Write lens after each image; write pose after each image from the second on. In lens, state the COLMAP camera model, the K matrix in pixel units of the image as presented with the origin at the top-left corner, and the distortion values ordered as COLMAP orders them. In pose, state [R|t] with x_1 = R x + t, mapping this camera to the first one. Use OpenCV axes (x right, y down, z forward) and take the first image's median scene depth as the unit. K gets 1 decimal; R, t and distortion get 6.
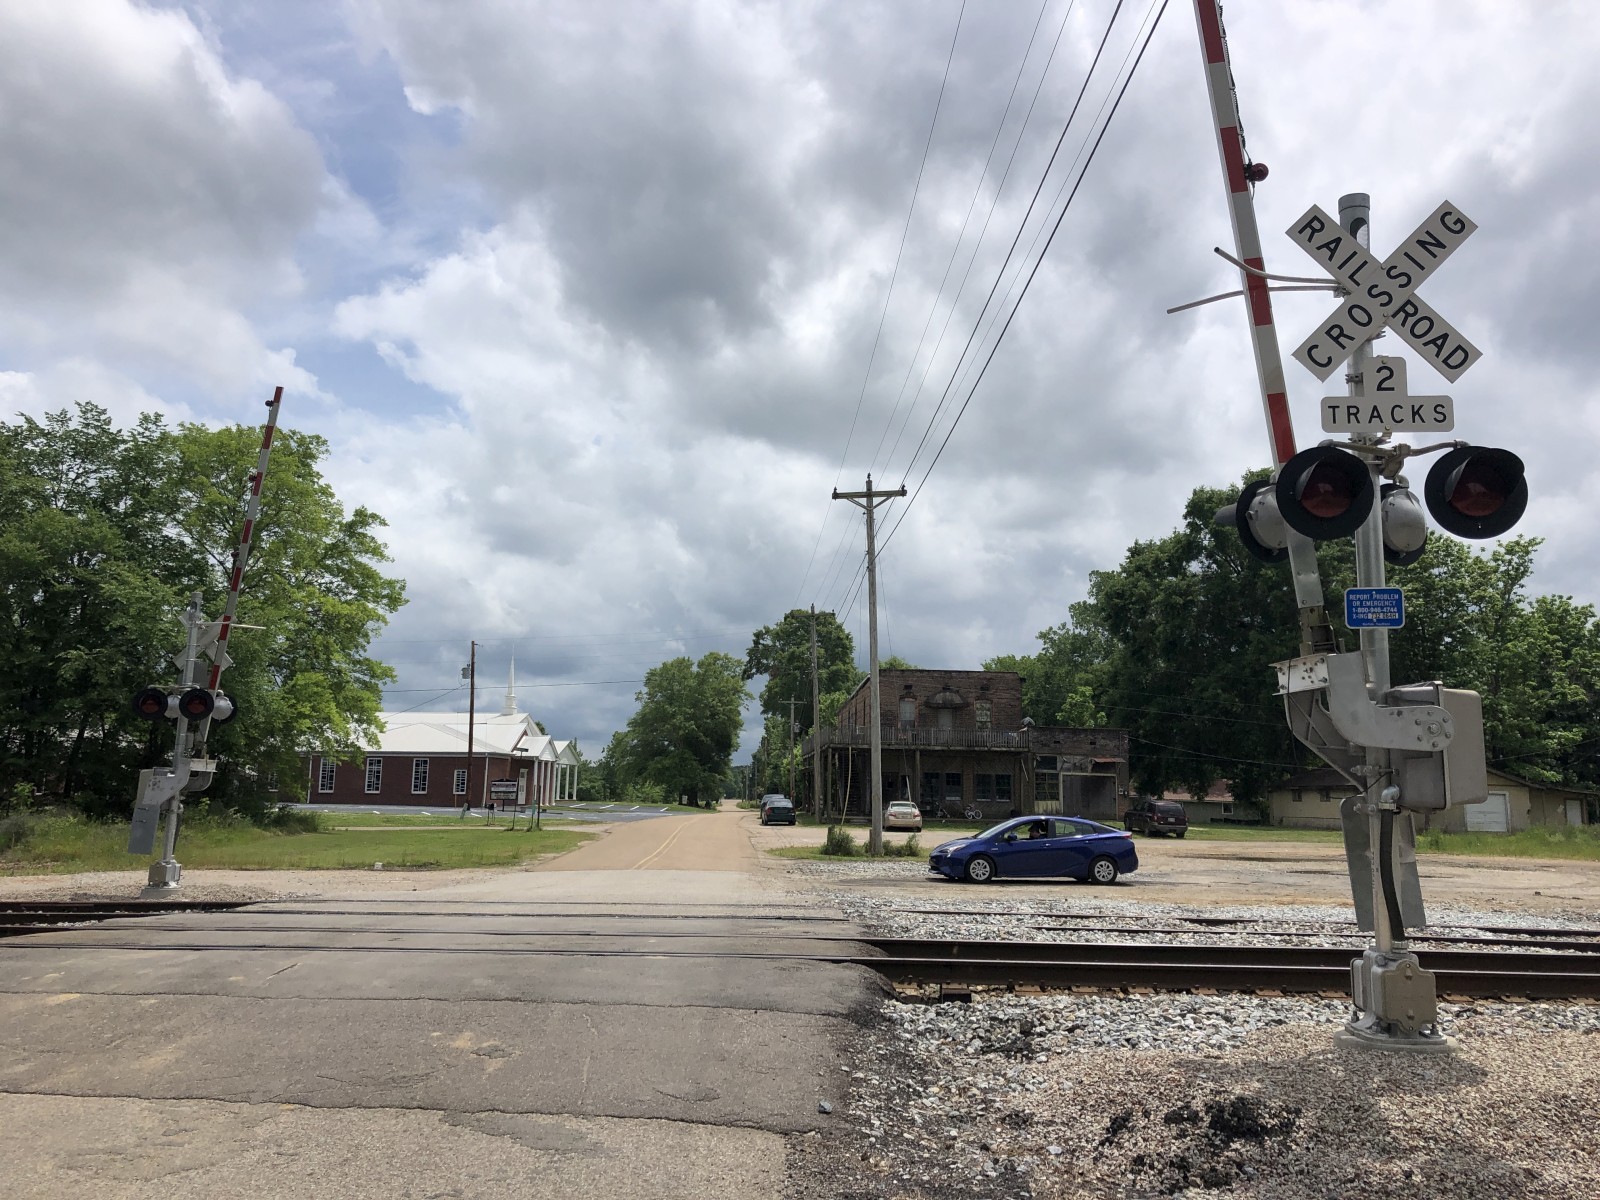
lens RADIAL K [[1322.9, 0, 818.0], [0, 1322.9, 575.0], [0, 0, 1]] dist [0.052945, -0.064196]
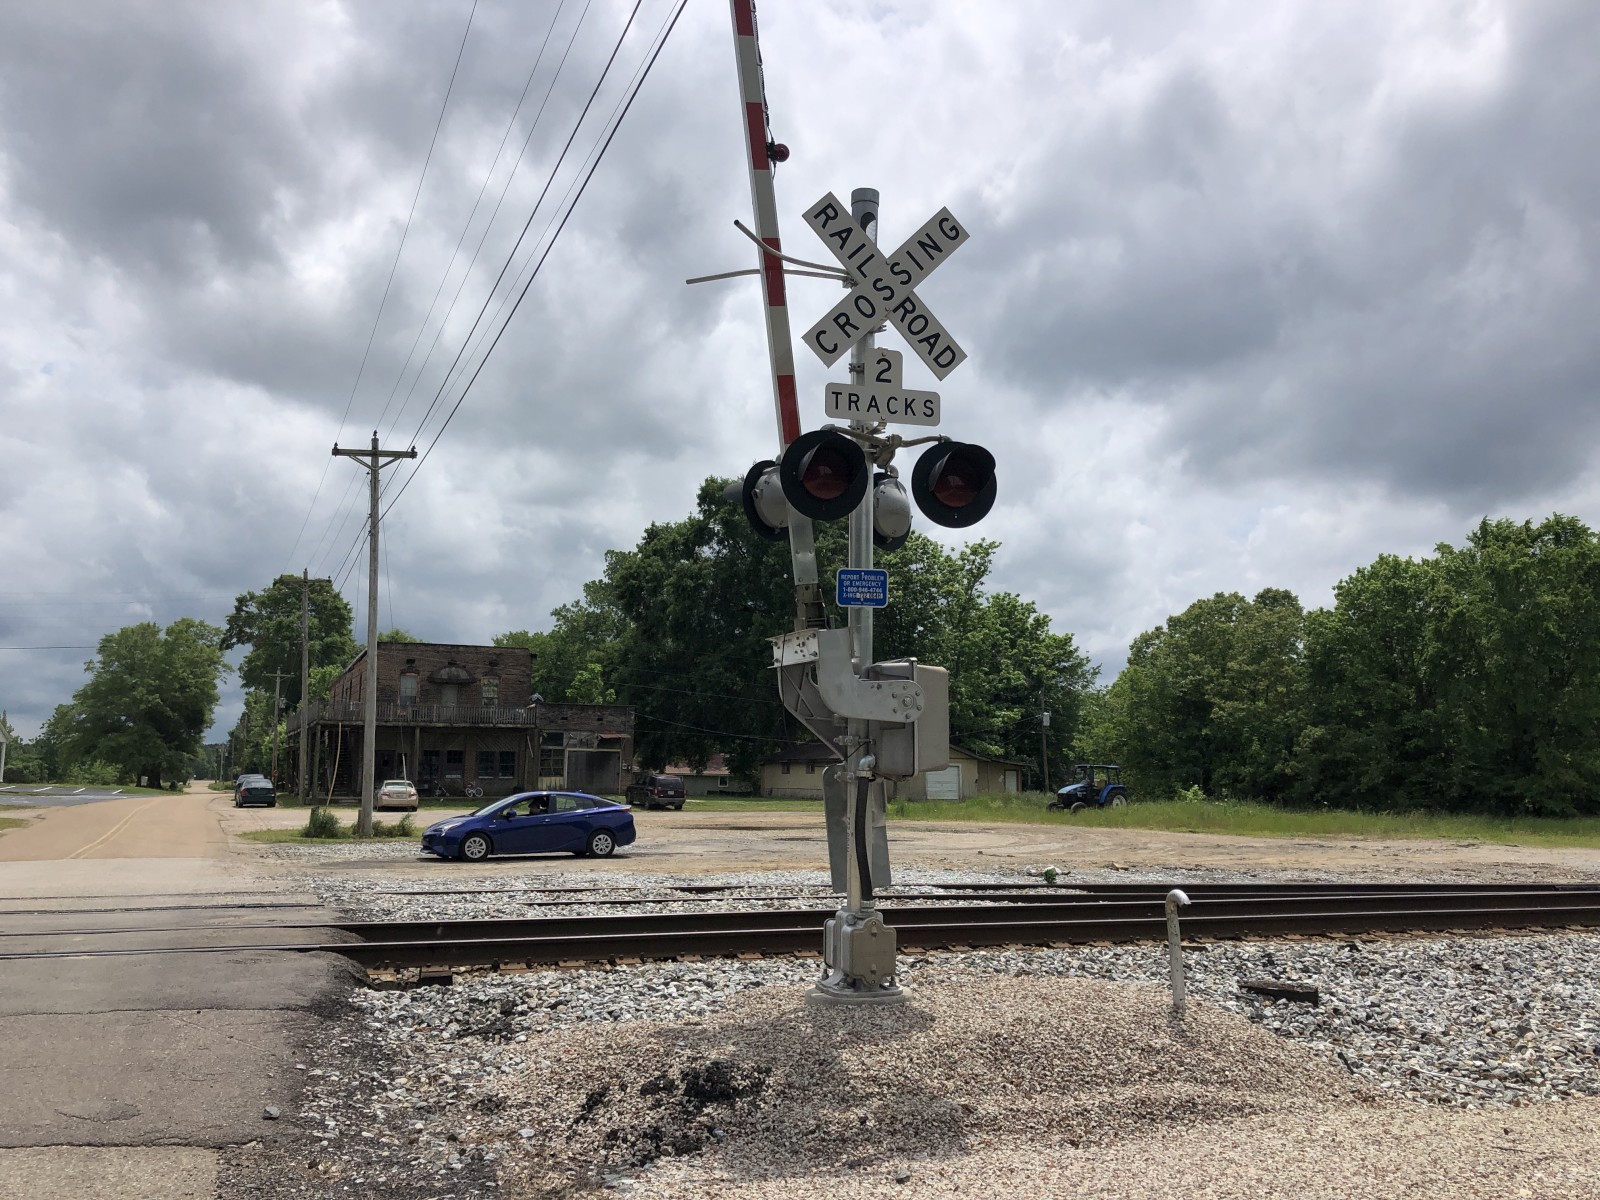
lens RADIAL K [[1320.6, 0, 813.2], [0, 1320.6, 599.6], [0, 0, 1]] dist [0.072786, -0.092454]
pose [[0.935371, 0.039696, 0.351434, 0.004200], [-0.052097, 0.998306, 0.025897, 0.002945], [-0.349811, -0.042532, 0.935854, 0.010810]]
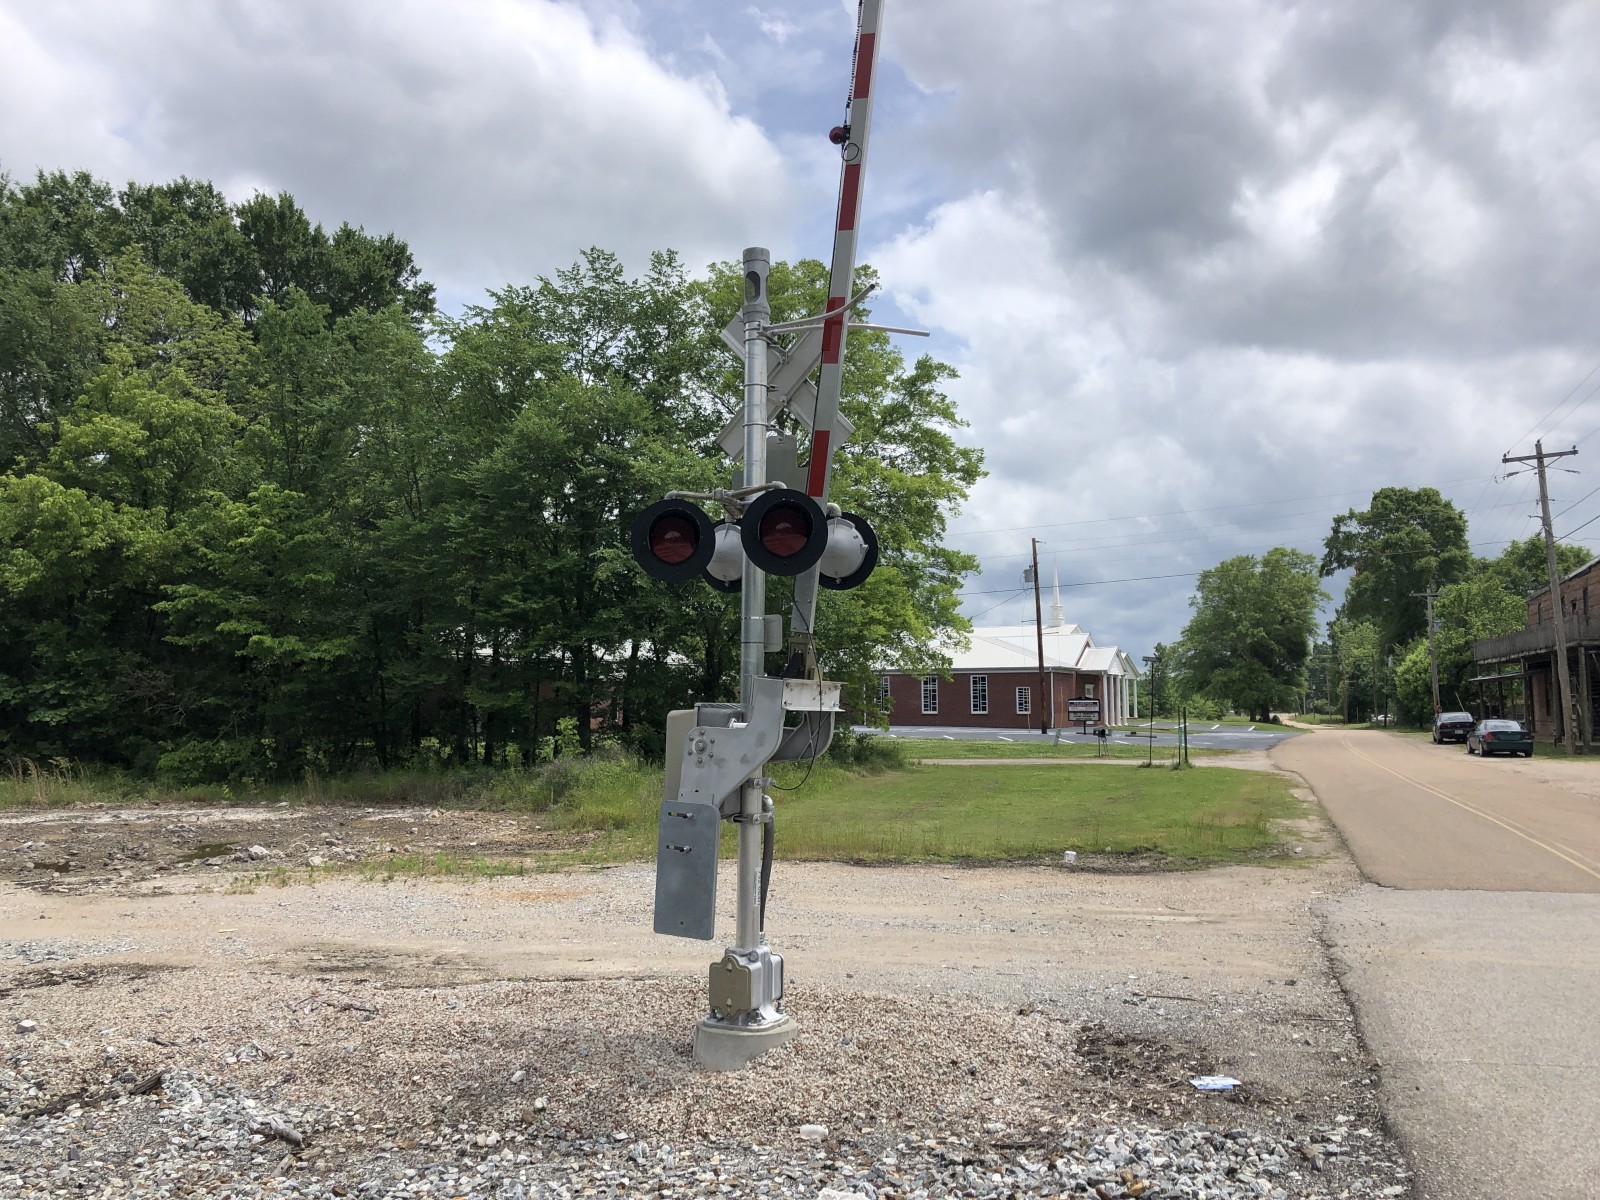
lens RADIAL K [[1424.8, 0, 809.5], [0, 1424.8, 591.6], [0, 0, 1]] dist [0.093525, -0.006589]
pose [[0.923507, -0.051378, -0.380125, -0.249074], [0.081742, 0.994586, 0.064162, 0.070940], [0.374770, -0.090326, 0.922707, 0.511512]]
